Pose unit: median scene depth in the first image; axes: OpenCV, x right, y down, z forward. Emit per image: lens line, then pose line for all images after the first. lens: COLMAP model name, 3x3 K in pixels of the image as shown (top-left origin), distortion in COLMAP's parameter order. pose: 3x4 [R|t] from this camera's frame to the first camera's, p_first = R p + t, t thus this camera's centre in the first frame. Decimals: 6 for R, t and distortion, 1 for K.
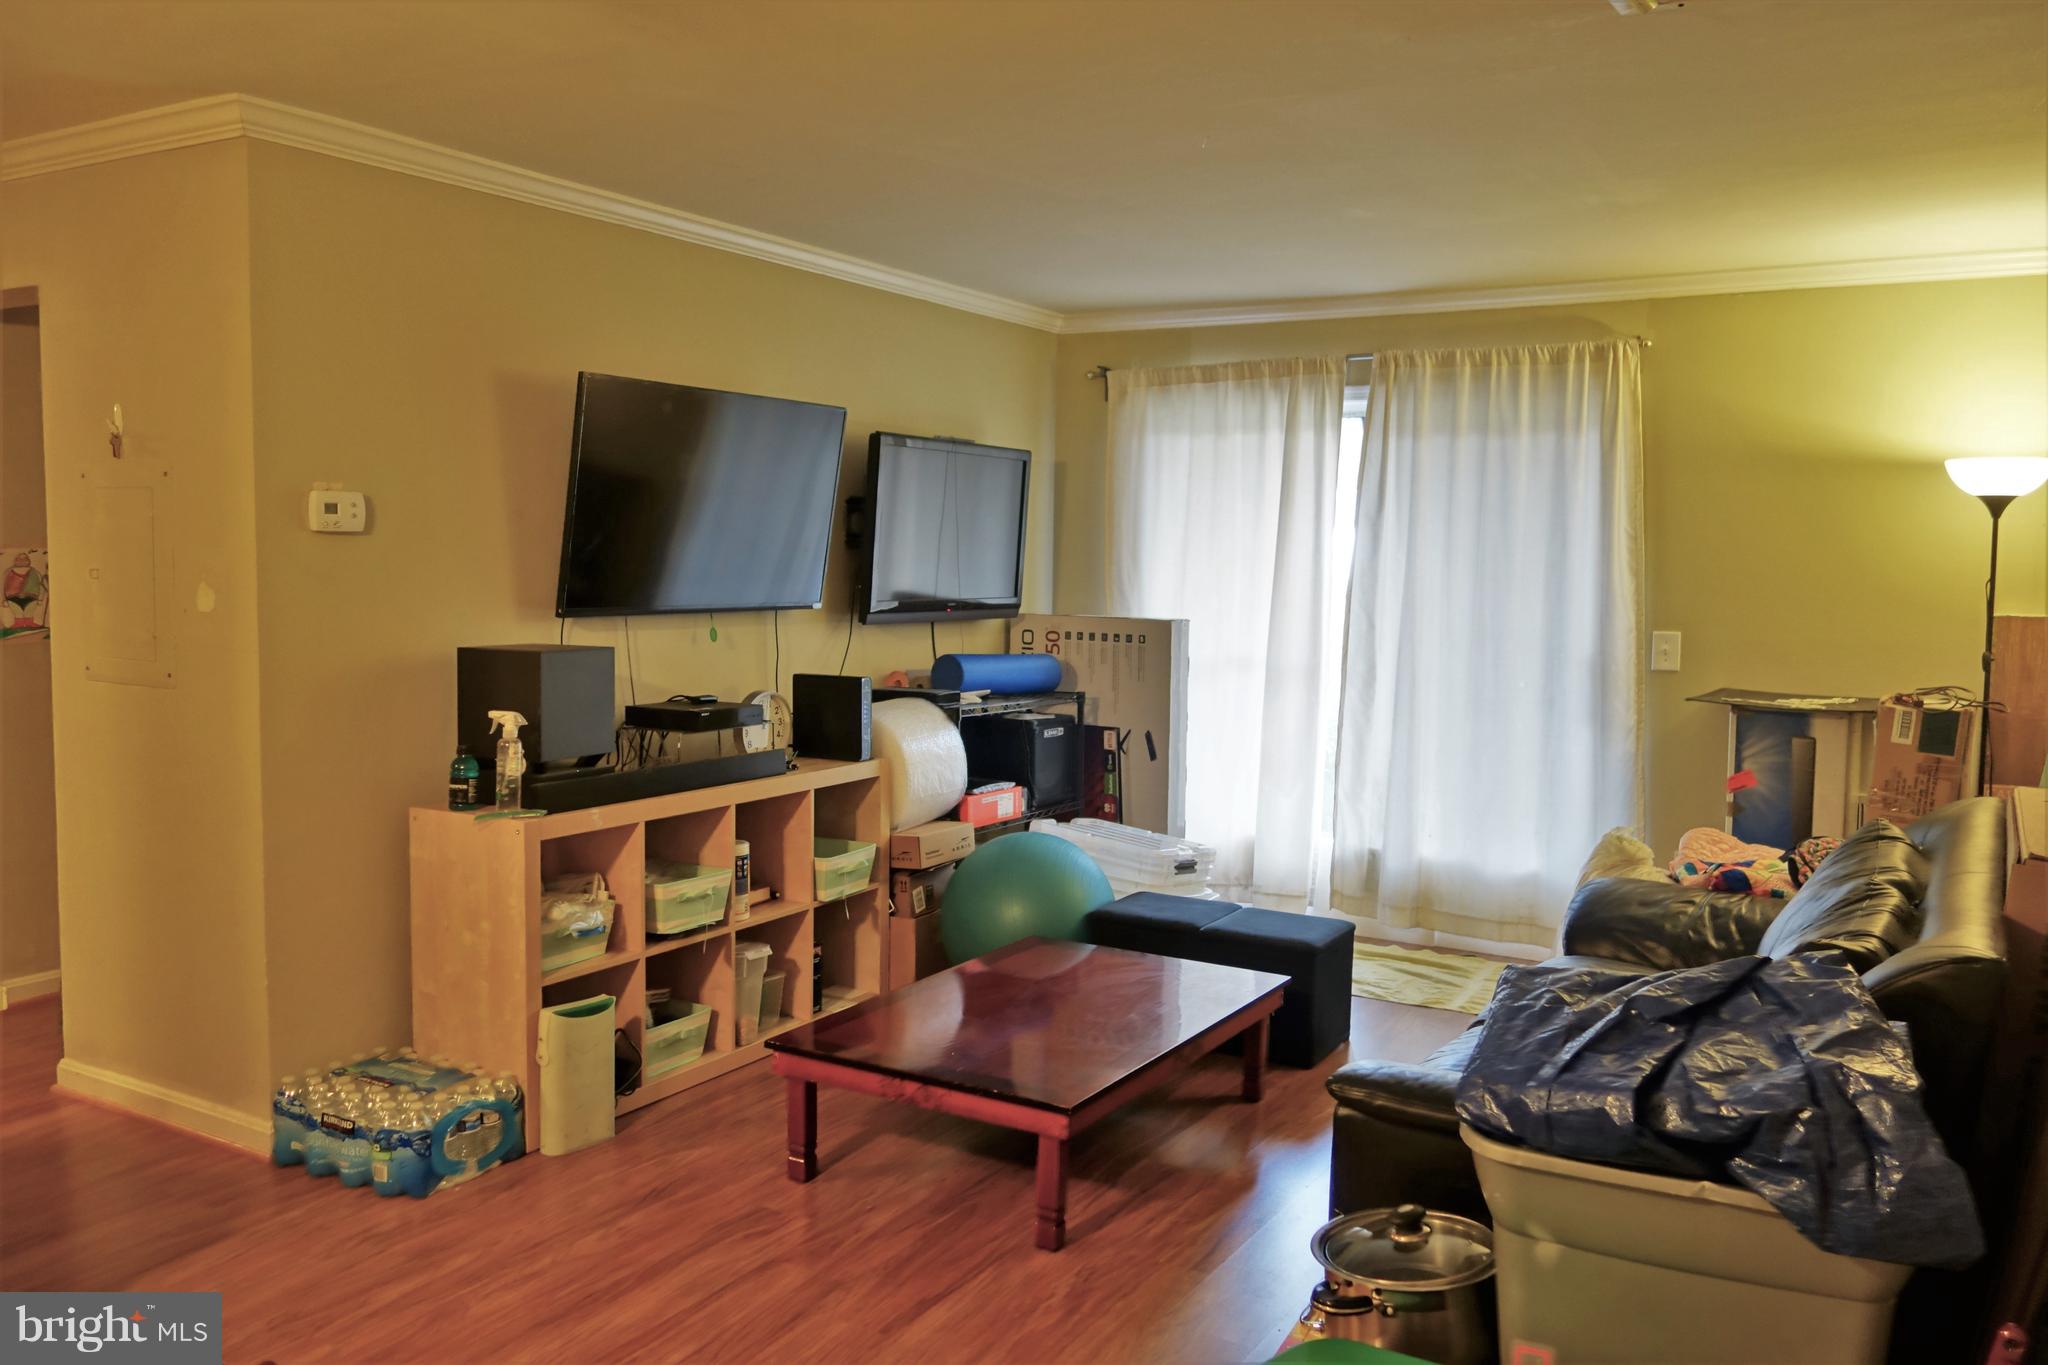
lens RADIAL K [[1631.1, 0, 1024.0], [0, 1631.1, 682.5], [0, 0, 1]] dist [0.009615, 0.001145]
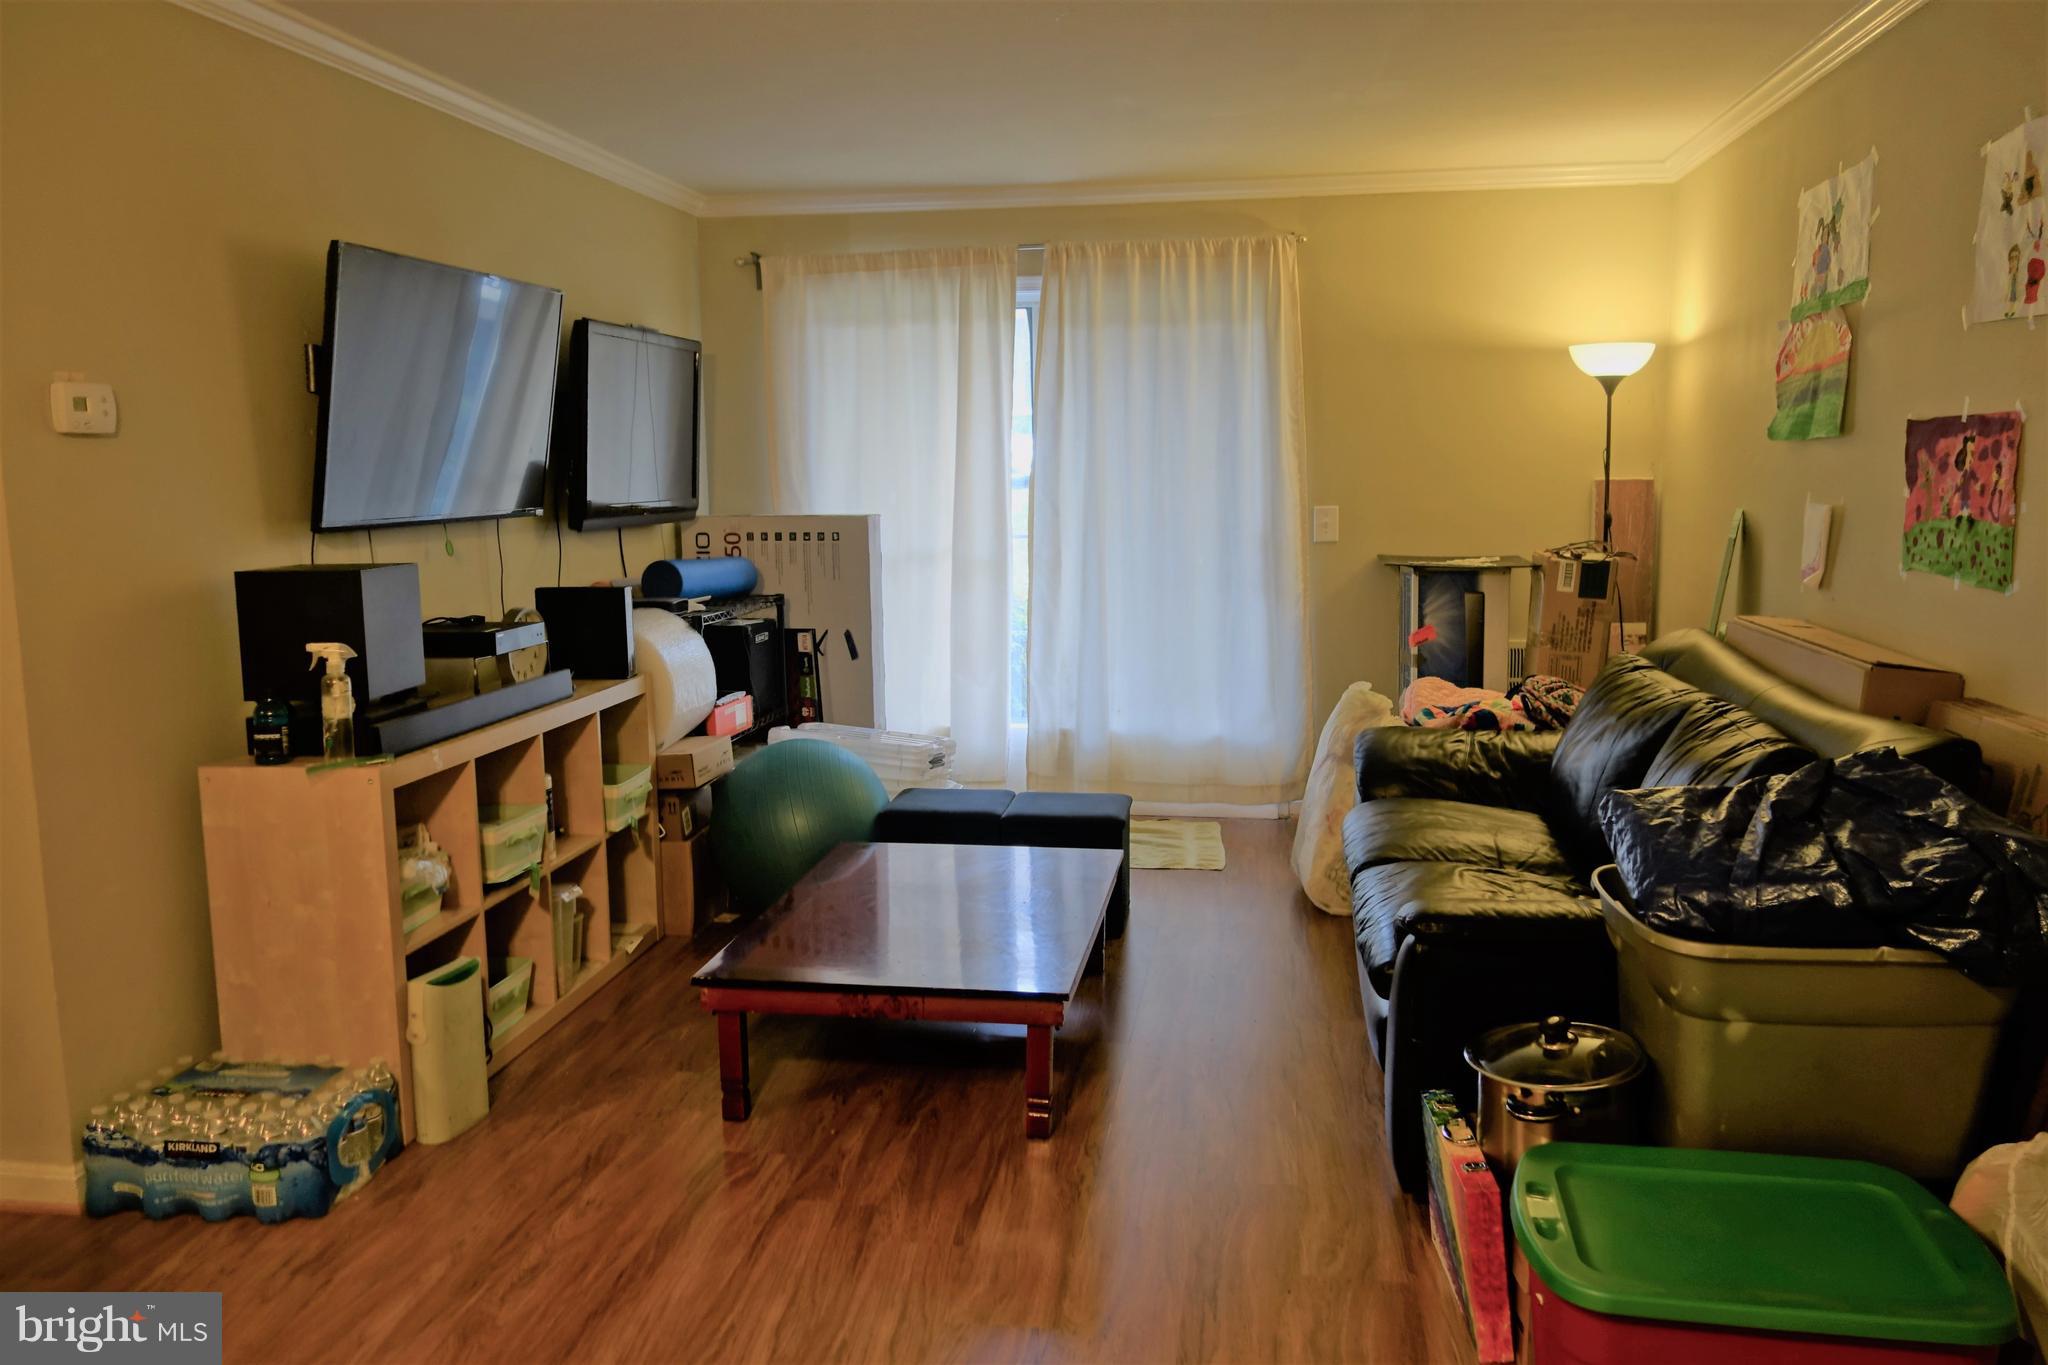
lens RADIAL K [[1631.1, 0, 1024.0], [0, 1631.1, 682.5], [0, 0, 1]] dist [0.009615, 0.001145]
pose [[0.926791, -0.078329, 0.367319, -0.249168], [0.057329, 0.996054, 0.067755, 0.001144], [-0.371177, -0.041736, 0.927624, 0.065599]]
